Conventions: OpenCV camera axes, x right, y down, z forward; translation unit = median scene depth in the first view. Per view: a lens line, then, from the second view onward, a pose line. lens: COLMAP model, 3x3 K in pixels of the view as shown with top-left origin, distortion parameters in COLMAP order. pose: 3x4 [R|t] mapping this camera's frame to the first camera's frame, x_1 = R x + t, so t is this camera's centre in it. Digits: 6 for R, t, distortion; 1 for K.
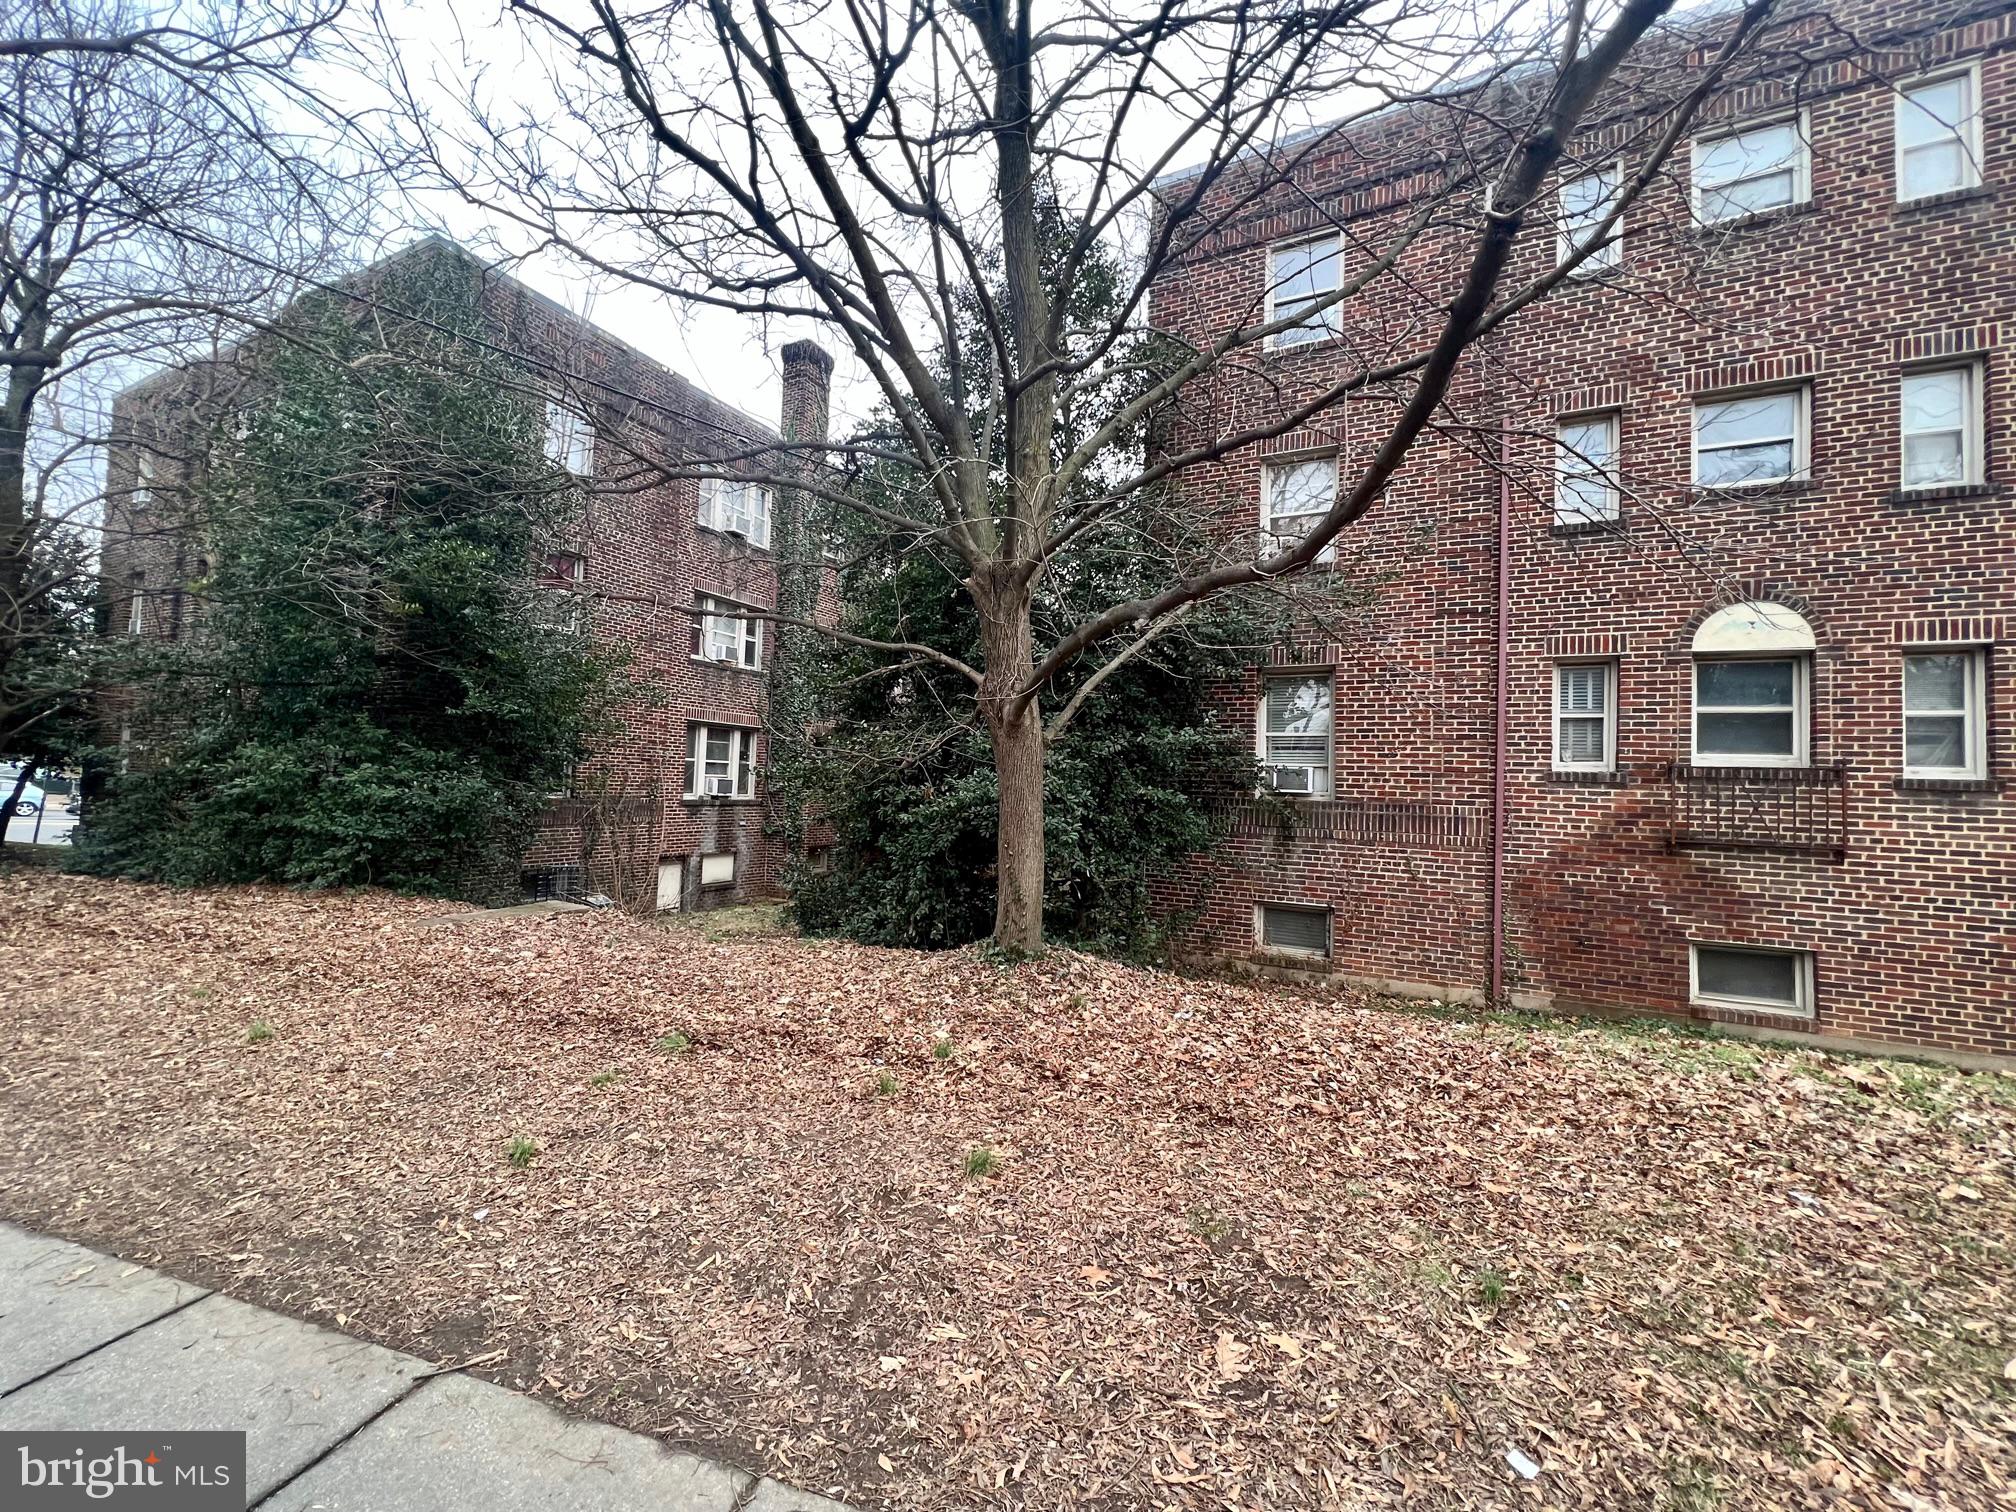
lens RADIAL K [[808.0, 0, 1017.4], [0, 808.0, 762.2], [0, 0, 1]] dist [-0.001845, 0.000810]
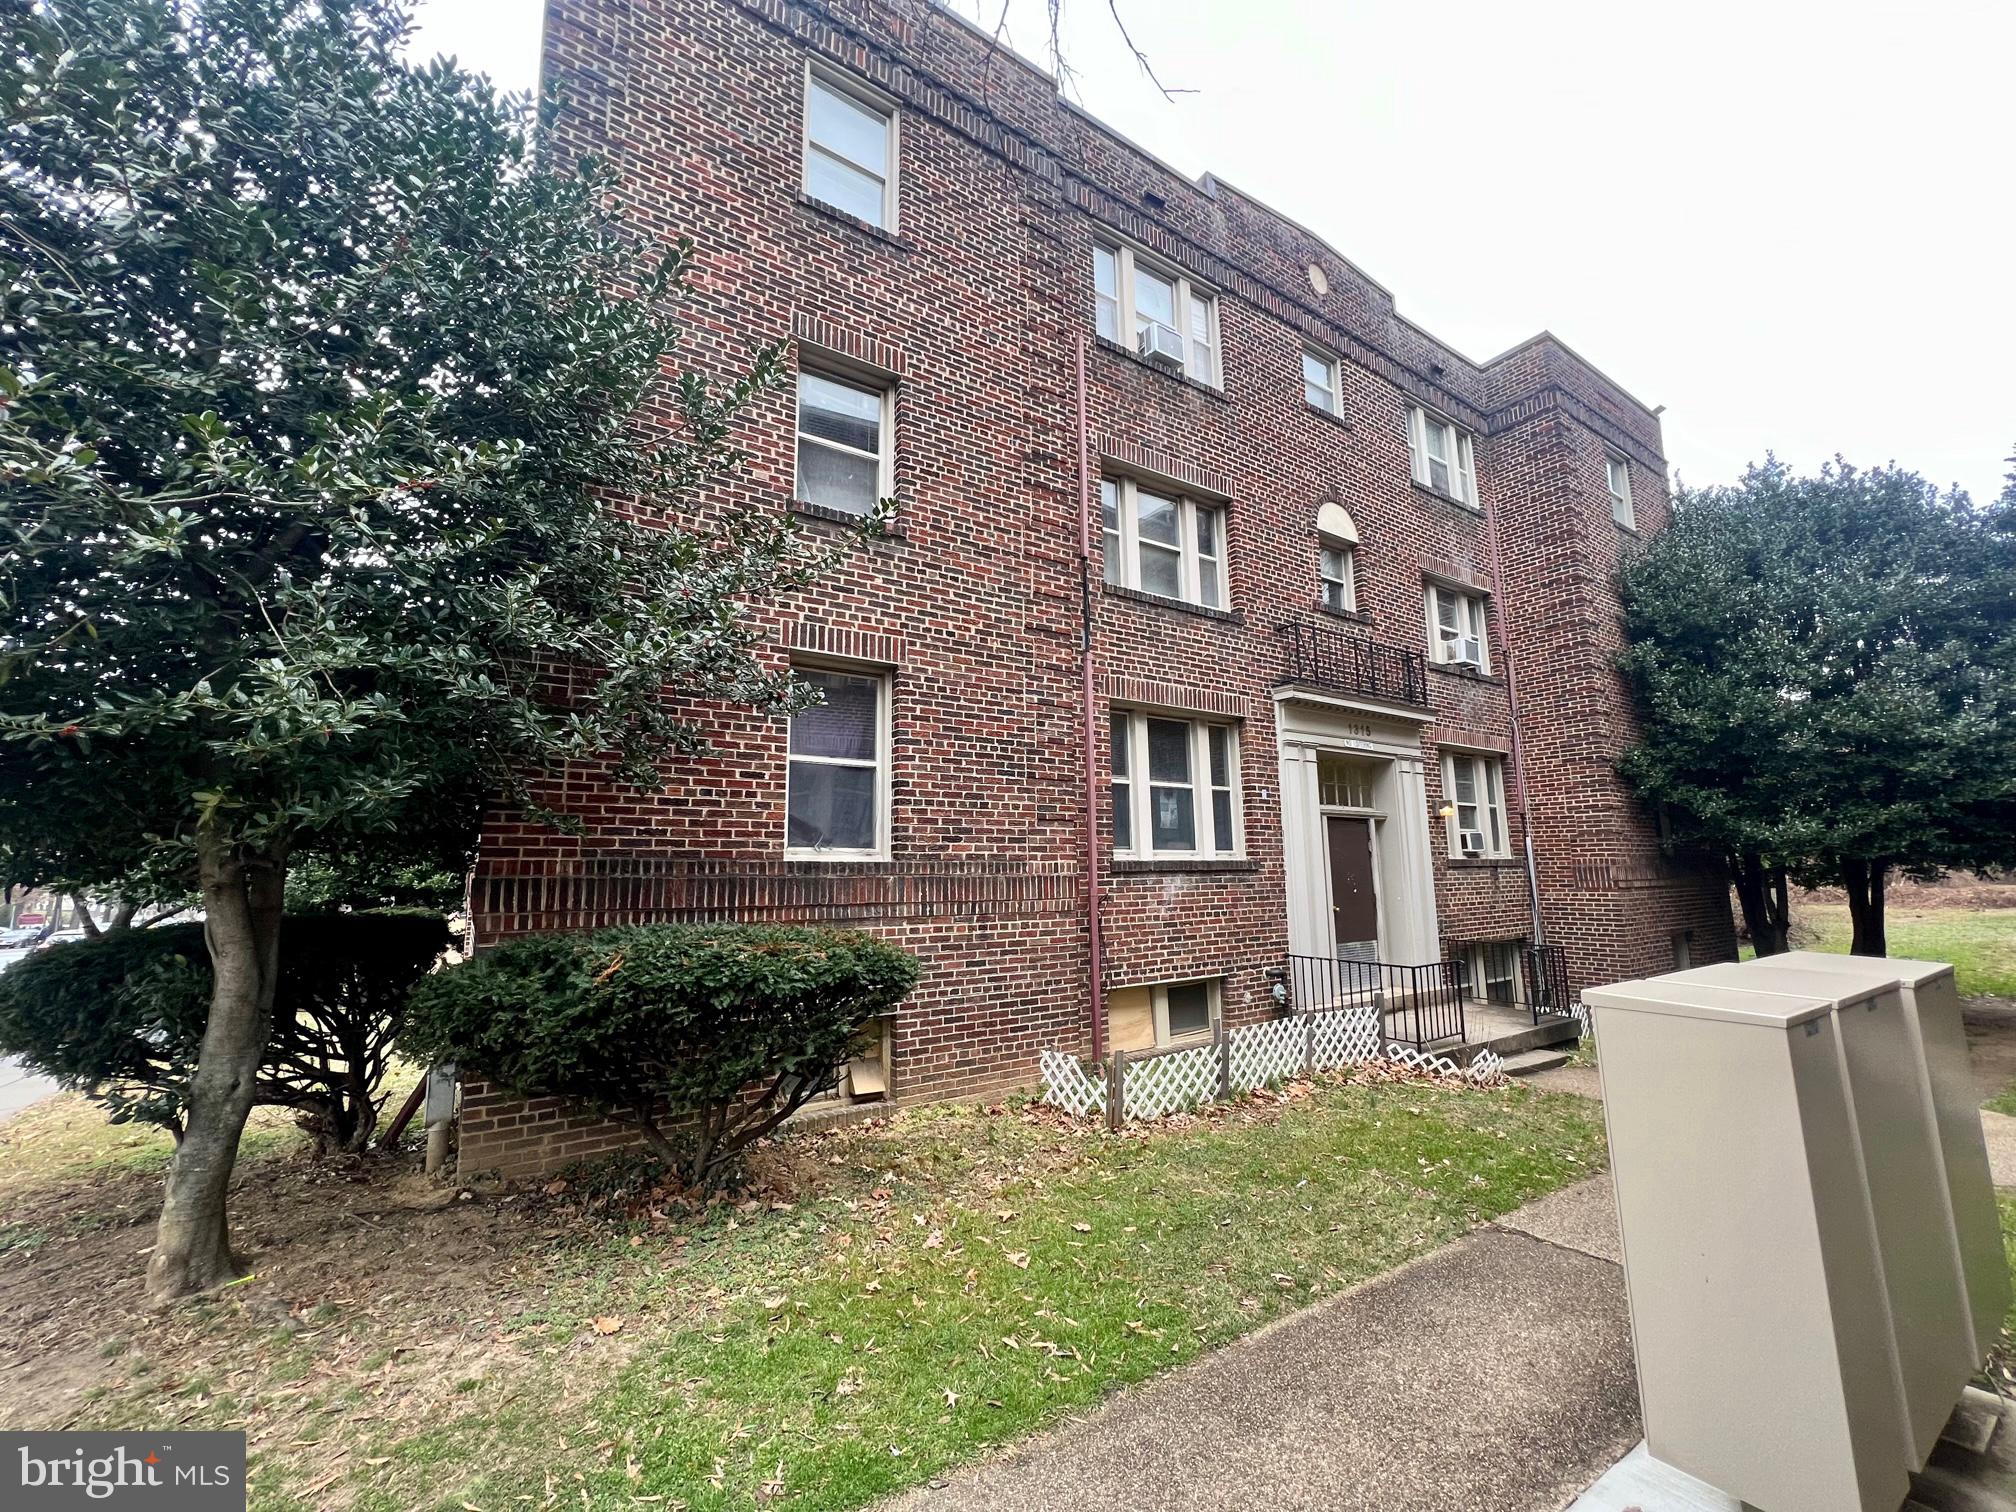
lens RADIAL K [[808.0, 0, 1009.8], [0, 808.0, 756.3], [0, 0, 1]] dist [-0.001845, 0.000810]
pose [[0.853403, -0.126812, -0.505590, -0.200051], [0.068090, 0.988765, -0.133070, 0.042193], [0.516785, 0.079137, 0.852450, 0.515317]]
